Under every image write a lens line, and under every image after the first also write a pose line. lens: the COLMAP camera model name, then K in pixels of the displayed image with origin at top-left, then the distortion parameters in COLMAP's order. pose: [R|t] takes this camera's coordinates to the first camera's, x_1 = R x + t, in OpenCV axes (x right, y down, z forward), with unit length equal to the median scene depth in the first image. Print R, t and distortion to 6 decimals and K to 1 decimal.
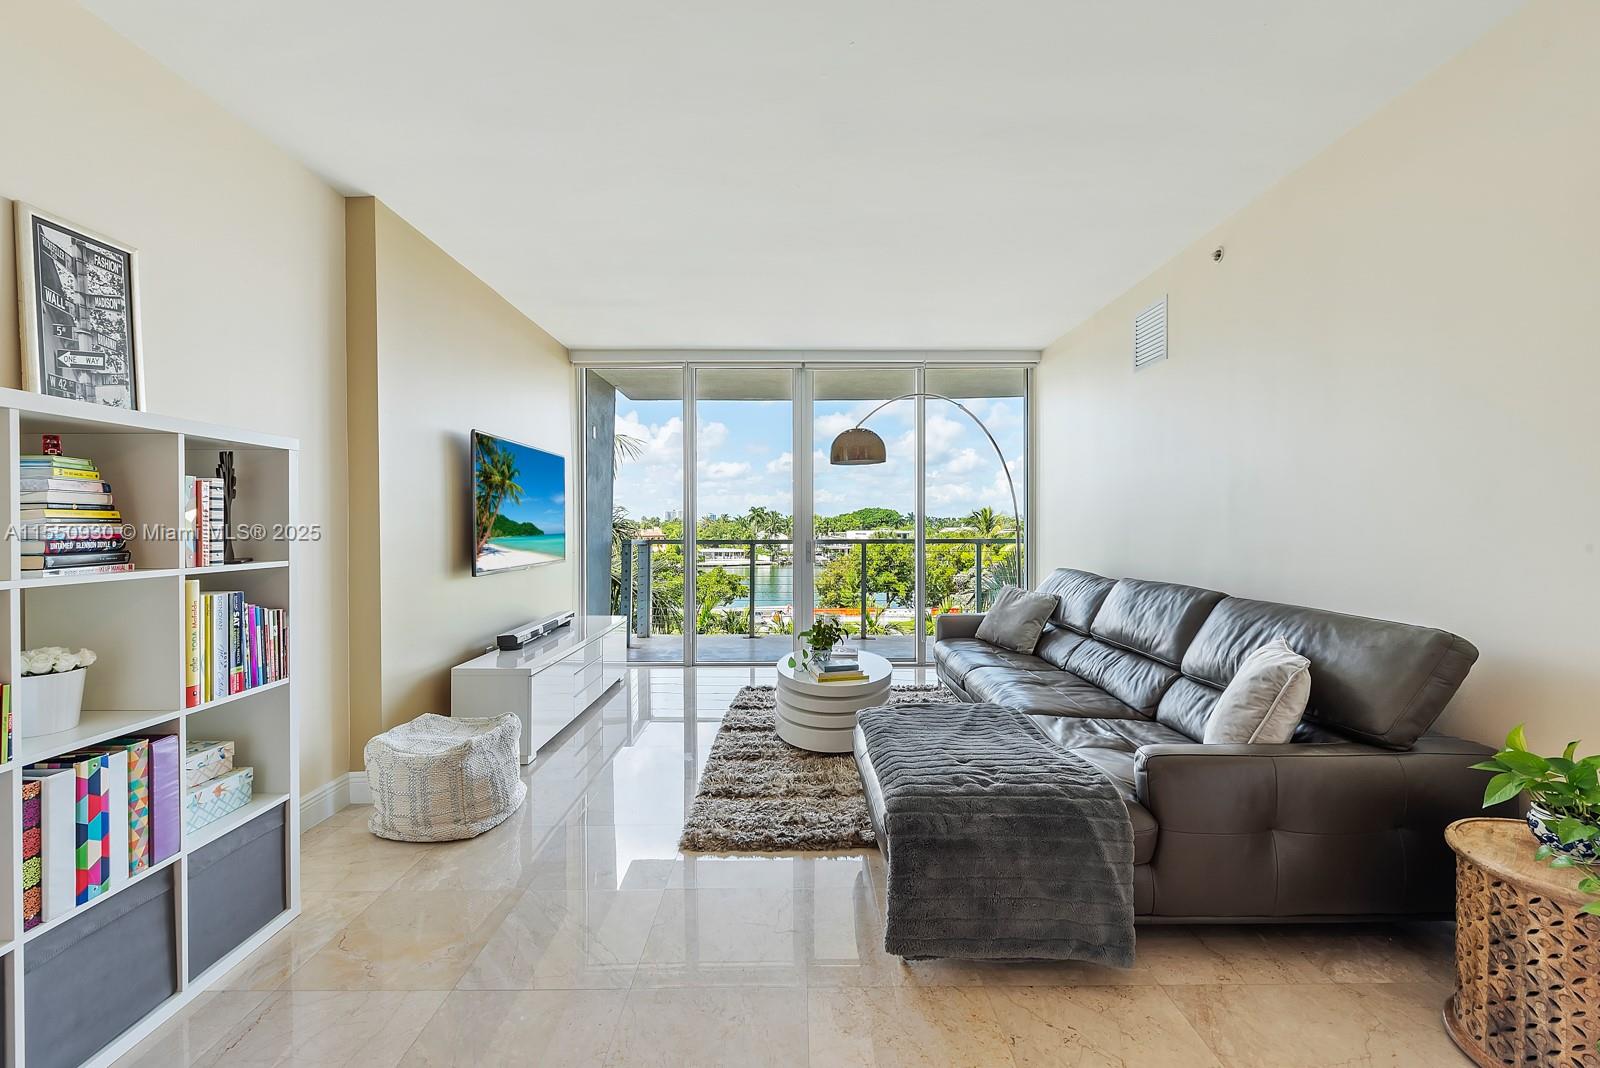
lens RADIAL K [[647.4, 0, 795.3], [0, 647.4, 528.9], [0, 0, 1]] dist [0.000323, -0.000235]
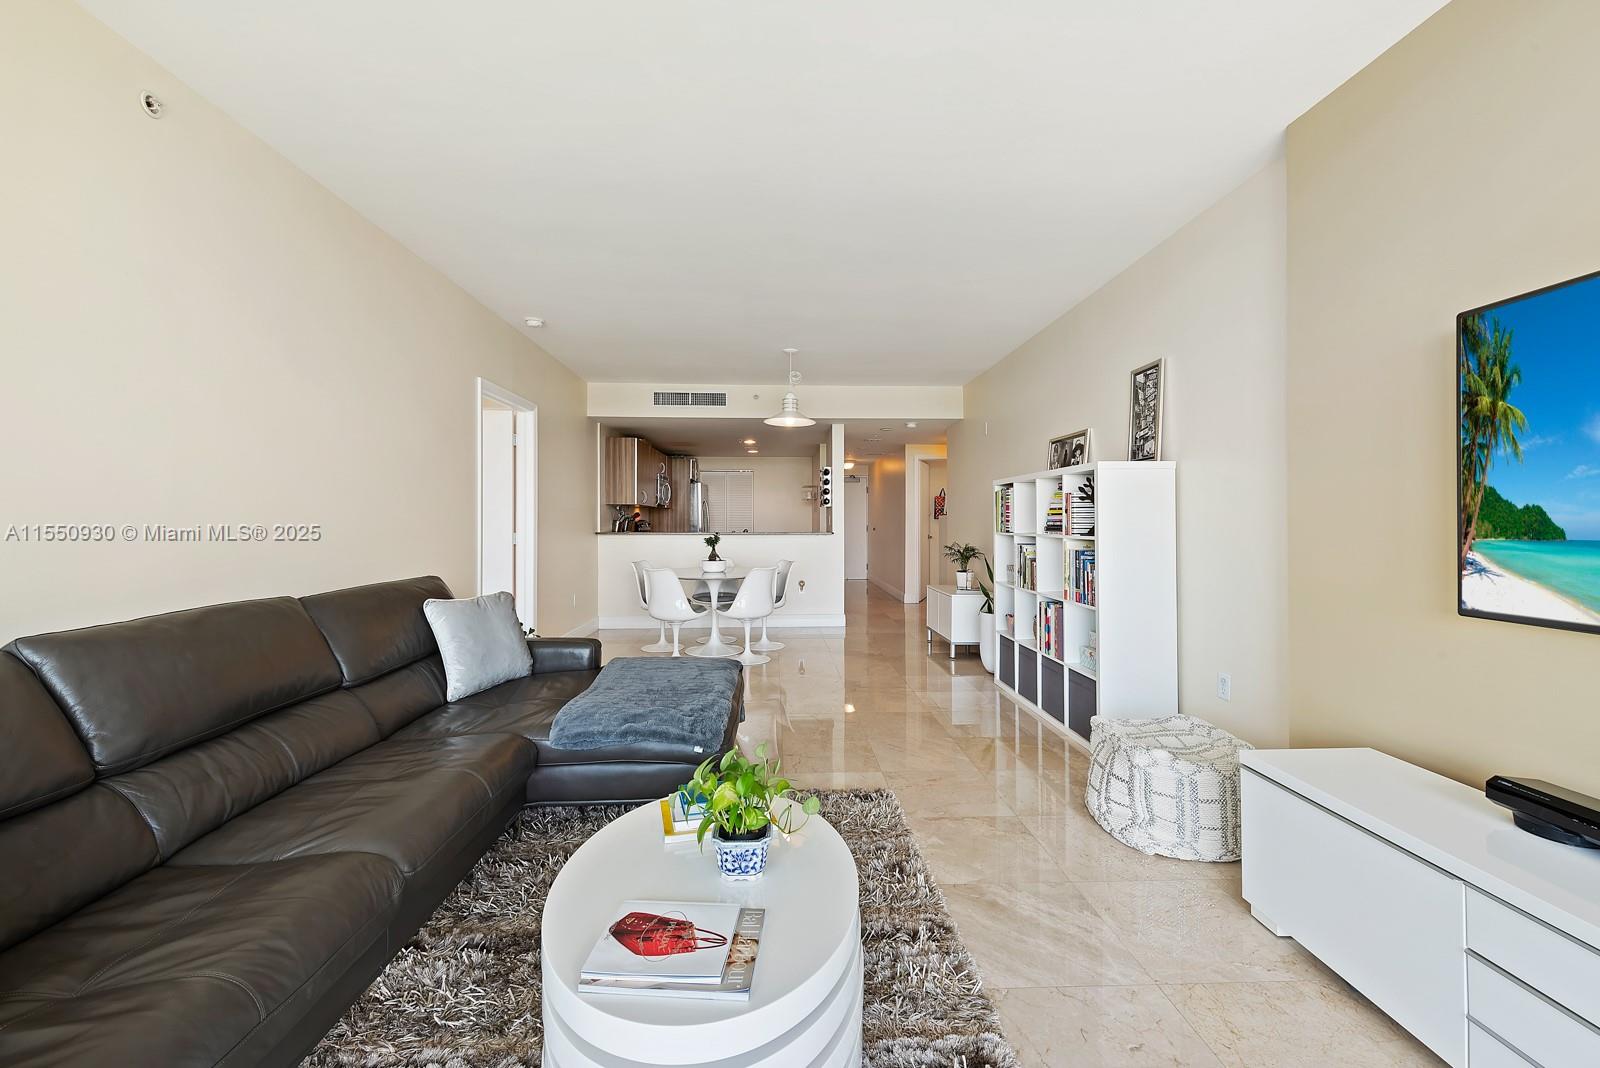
lens RADIAL K [[647.4, 0, 795.3], [0, 647.4, 528.9], [0, 0, 1]] dist [0.000323, -0.000235]
pose [[-0.999195, 0.006226, -0.039637, 0.046824], [0.005437, 0.999785, 0.019989, -0.008836], [0.039753, 0.019757, -0.999014, 2.628358]]
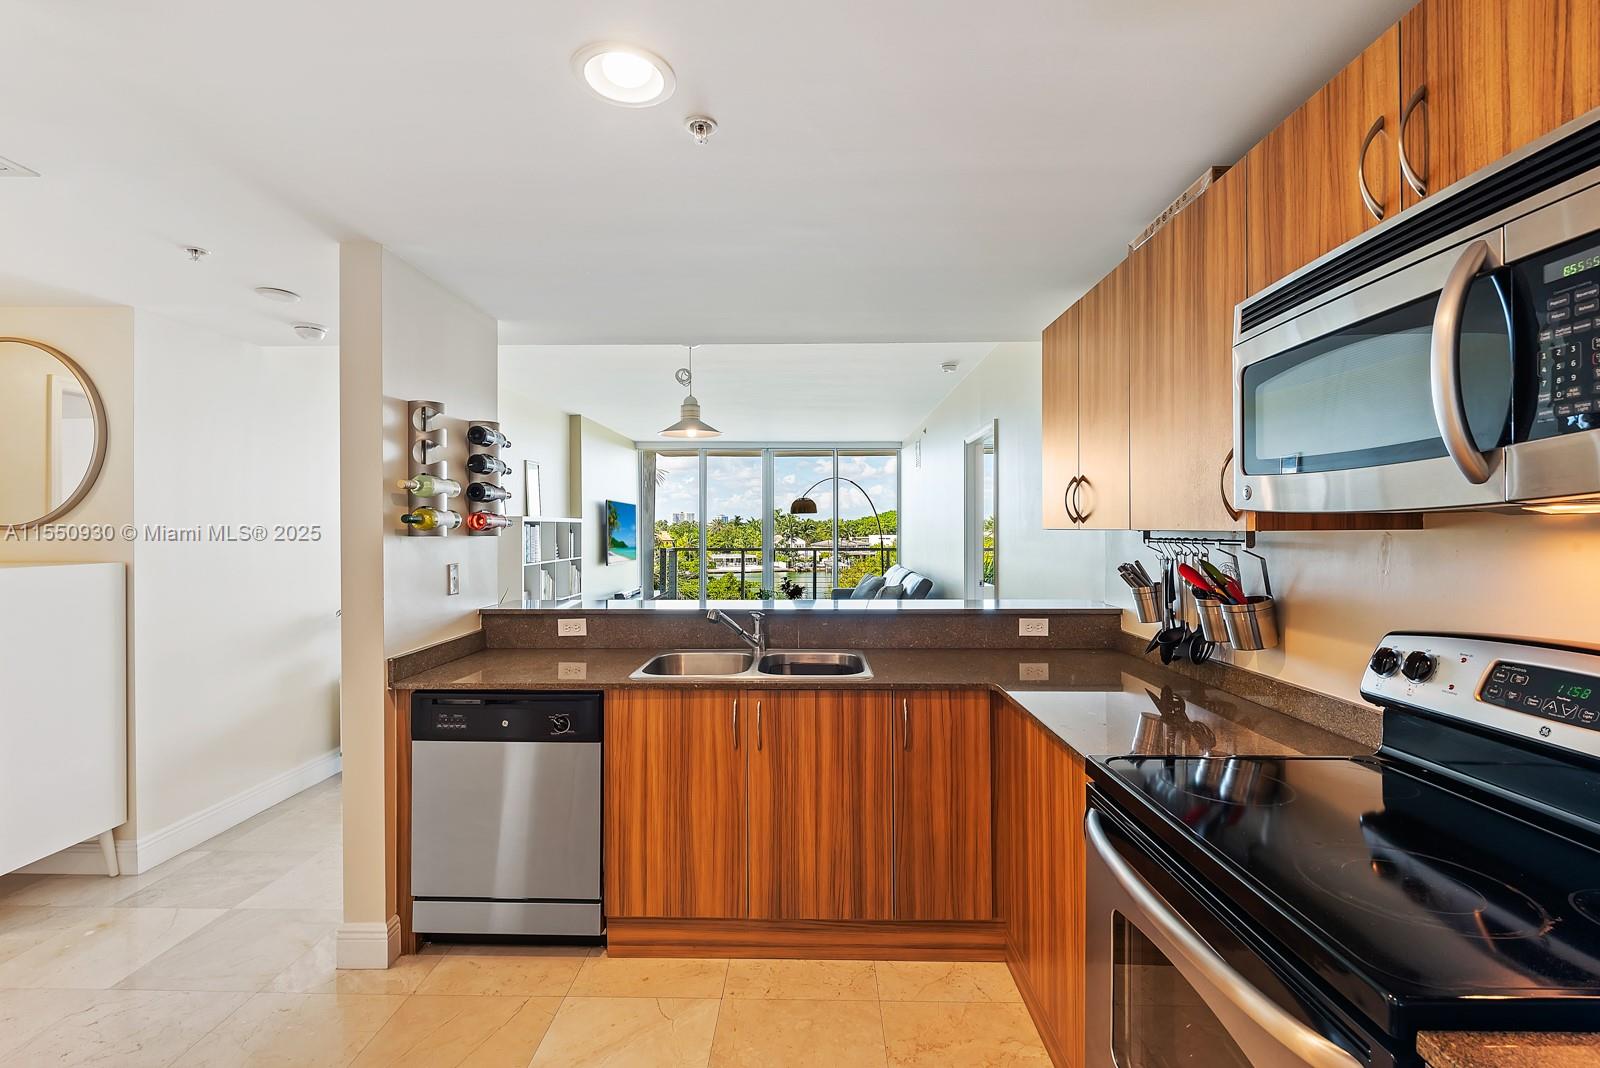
lens RADIAL K [[721.3, 0, 800.0], [0, 721.3, 534.0], [0, 0, 1]] dist [-0.000250, -0.000008]
pose [[0.999734, 0.001432, -0.023008, 0.405962], [-0.001387, 0.999997, 0.001996, -0.073910], [0.023011, -0.001963, 0.999733, -2.612527]]
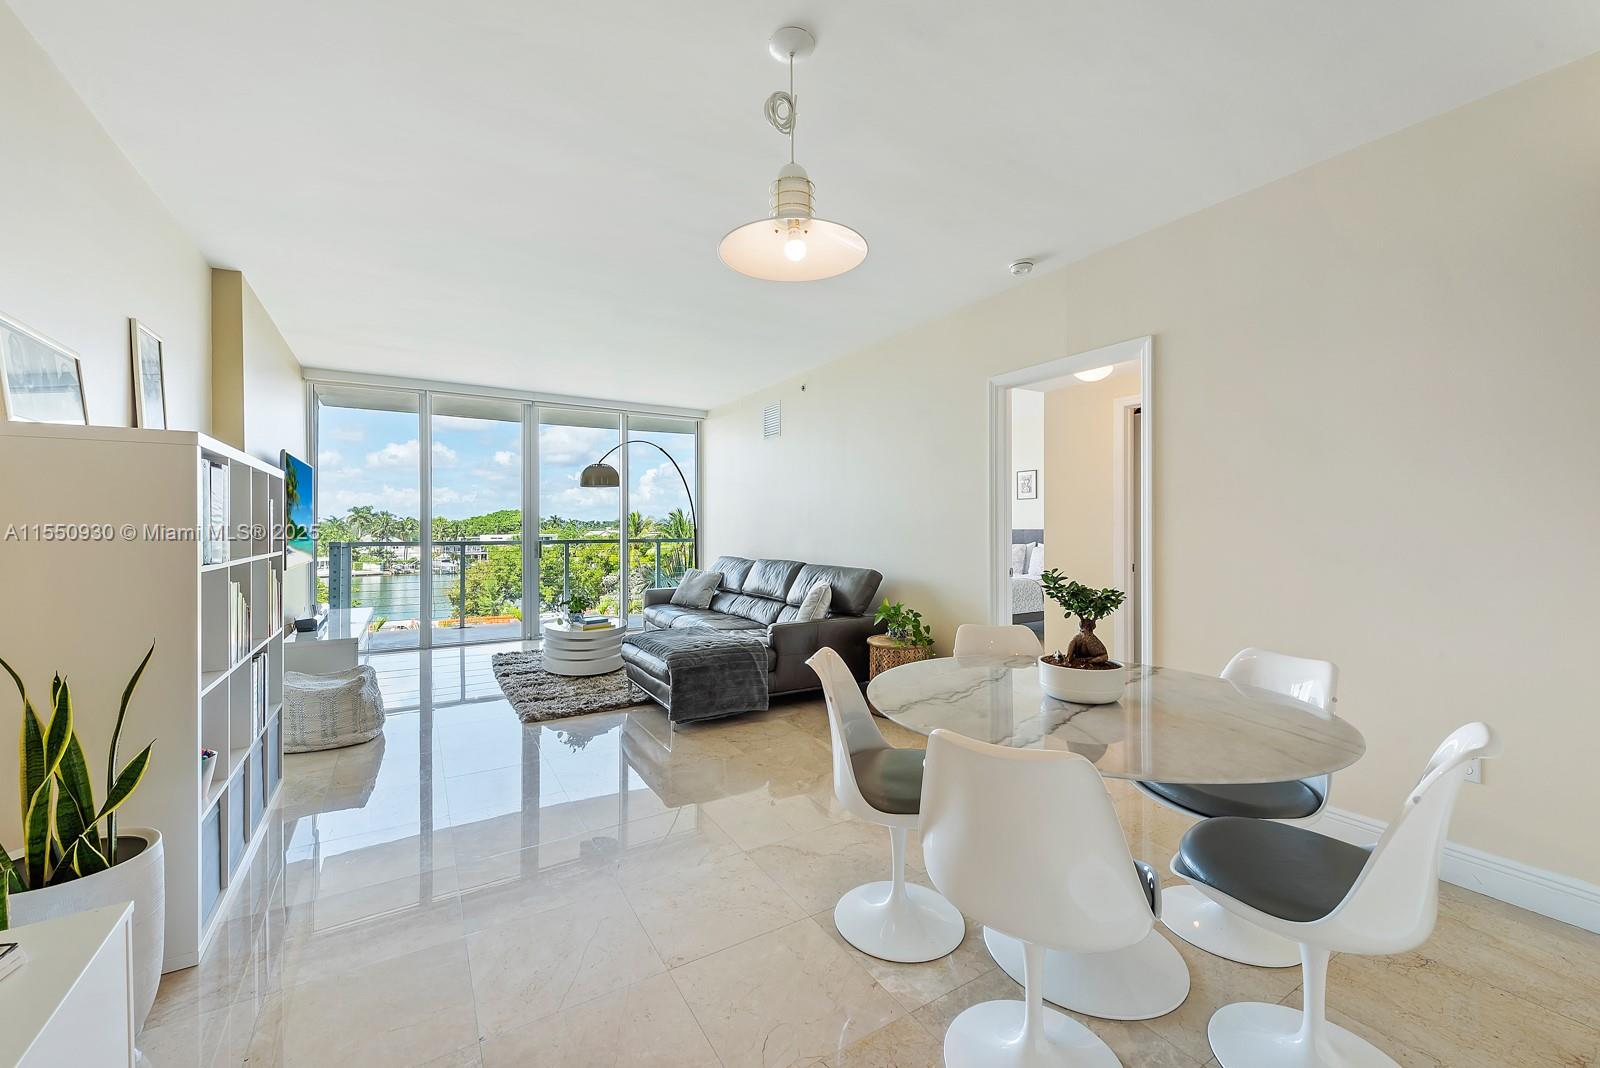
lens RADIAL K [[635.9, 0, 800.0], [0, 635.9, 534.0], [0, 0, 1]] dist [0.006373, 0.000013]
pose [[0.853220, -0.002703, 0.521544, -0.525884], [0.001501, 0.999995, 0.002727, 0.007717], [-0.521549, -0.001544, 0.853220, -0.934024]]
